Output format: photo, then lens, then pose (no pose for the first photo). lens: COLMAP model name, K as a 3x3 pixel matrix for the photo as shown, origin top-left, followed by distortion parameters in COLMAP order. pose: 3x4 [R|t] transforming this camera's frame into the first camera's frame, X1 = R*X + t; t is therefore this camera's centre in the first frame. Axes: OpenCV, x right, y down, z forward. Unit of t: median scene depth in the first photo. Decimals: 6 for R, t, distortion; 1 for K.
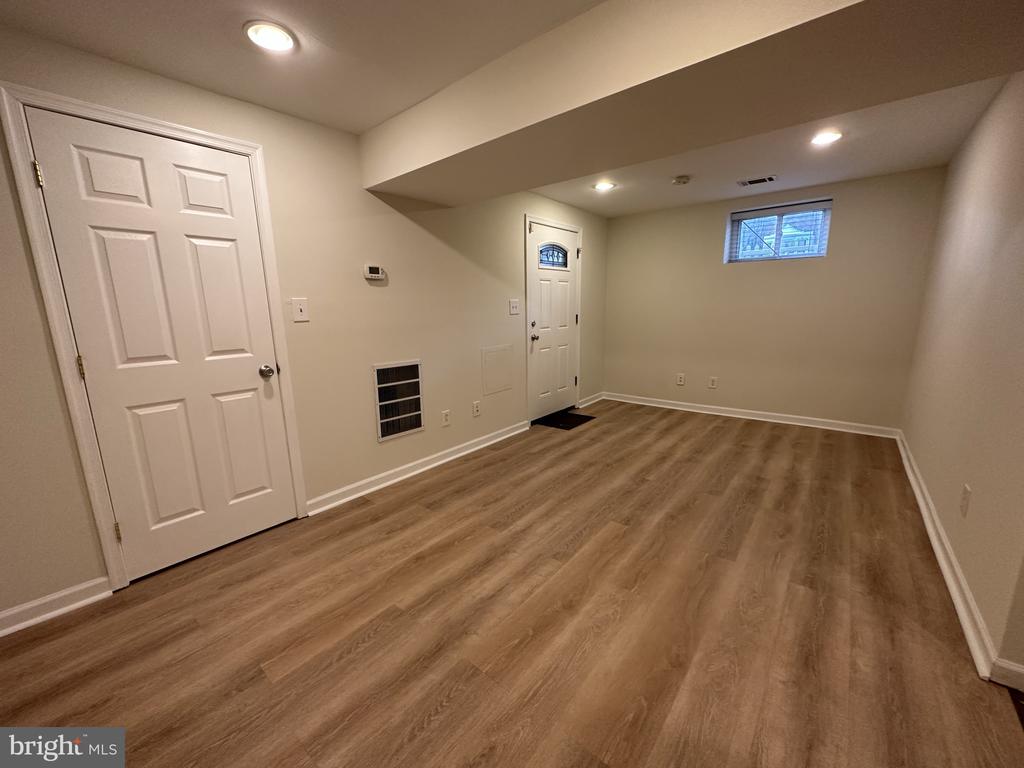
lens RADIAL K [[400.7, 0, 512.0], [0, 400.7, 384.0], [0, 0, 1]] dist [-0.001645, -0.000122]
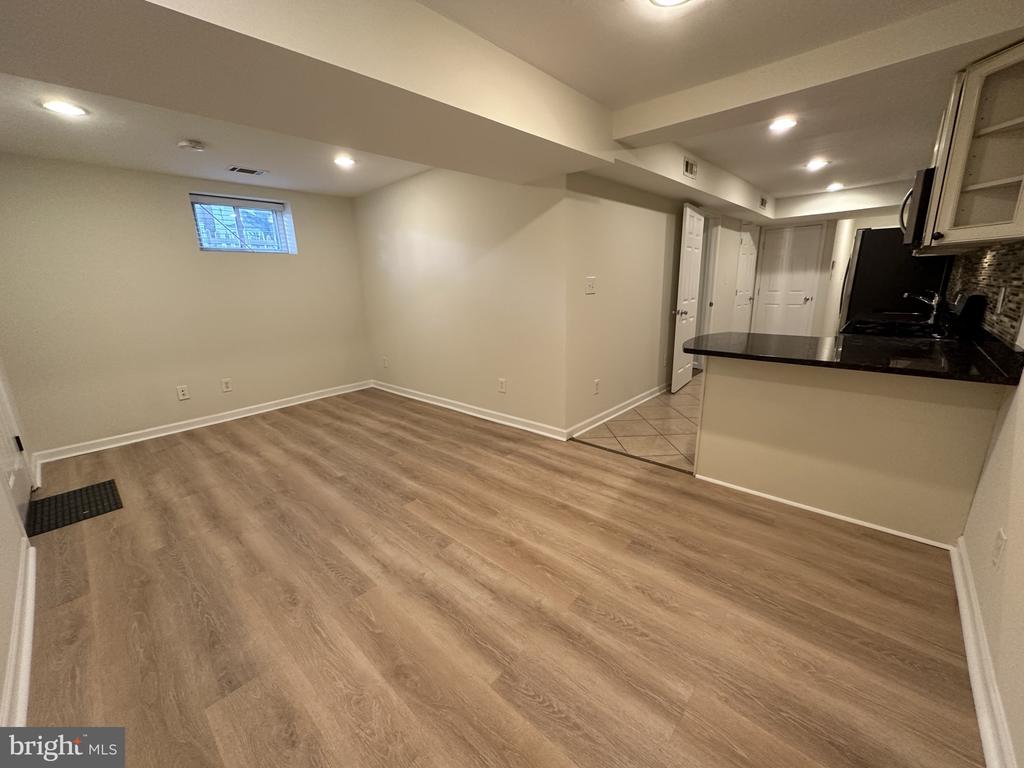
lens RADIAL K [[411.8, 0, 511.3], [0, 411.8, 378.8], [0, 0, 1]] dist [-0.001383, -0.000062]
pose [[0.057976, -0.217259, 0.974391, -0.670475], [0.223429, 0.954098, 0.199440, -0.110484], [-0.972995, 0.206144, 0.103857, 0.549805]]
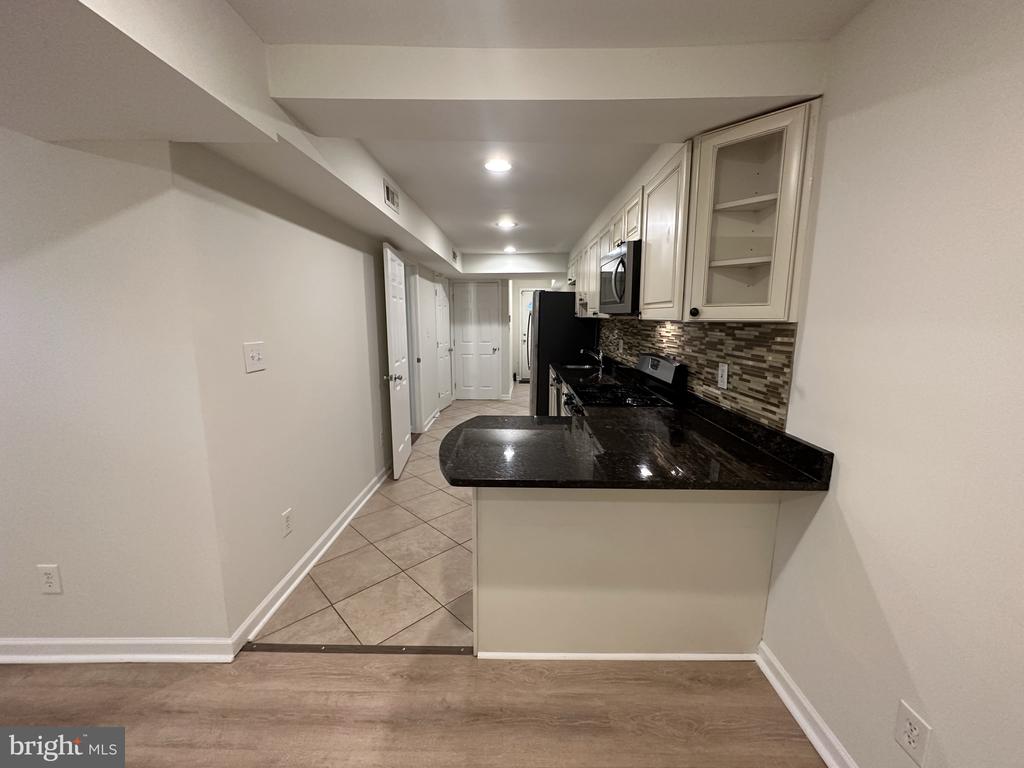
lens RADIAL K [[405.1, 0, 514.6], [0, 405.1, 381.3], [0, 0, 1]] dist [-0.000416, -0.000002]
pose [[-0.629894, -0.107064, 0.769266, -0.137901], [0.161805, 0.950633, 0.264796, -0.154648], [-0.759640, 0.291264, -0.581474, 0.454160]]
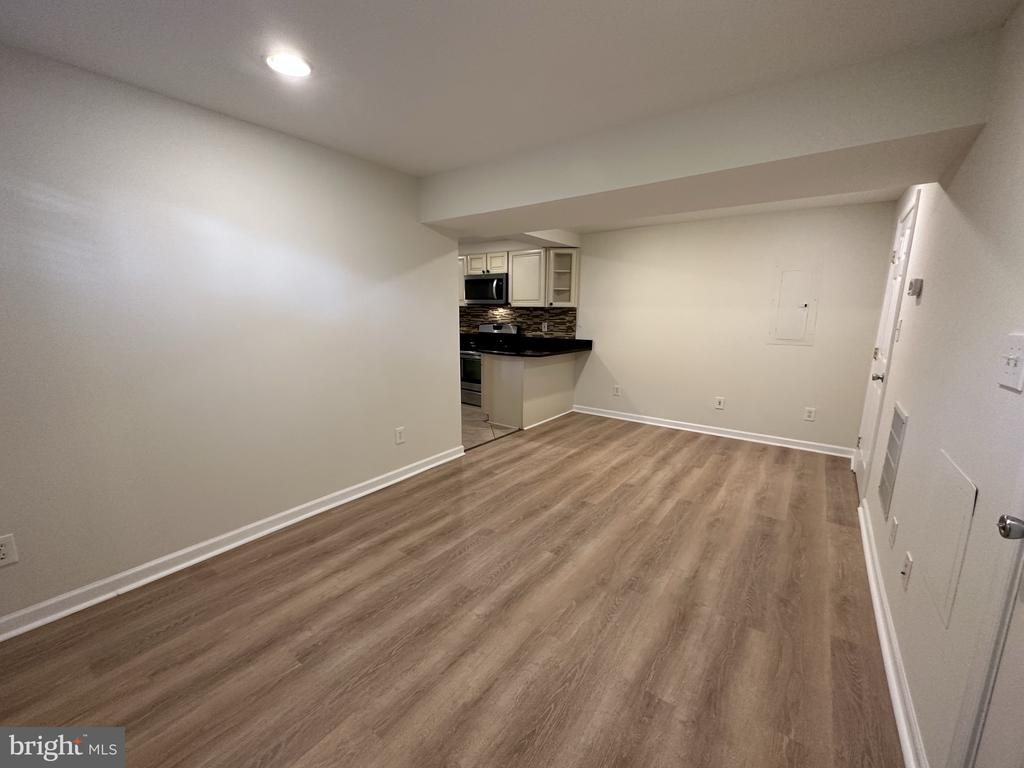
lens RADIAL K [[410.0, 0, 512.0], [0, 410.0, 384.0], [0, 0, 1]] dist [0.000291, 0.000026]
pose [[-0.998731, 0.014339, -0.048270, 0.547289], [-0.004344, 0.930489, 0.366295, -0.438443], [0.050167, 0.366040, -0.929246, 1.970292]]
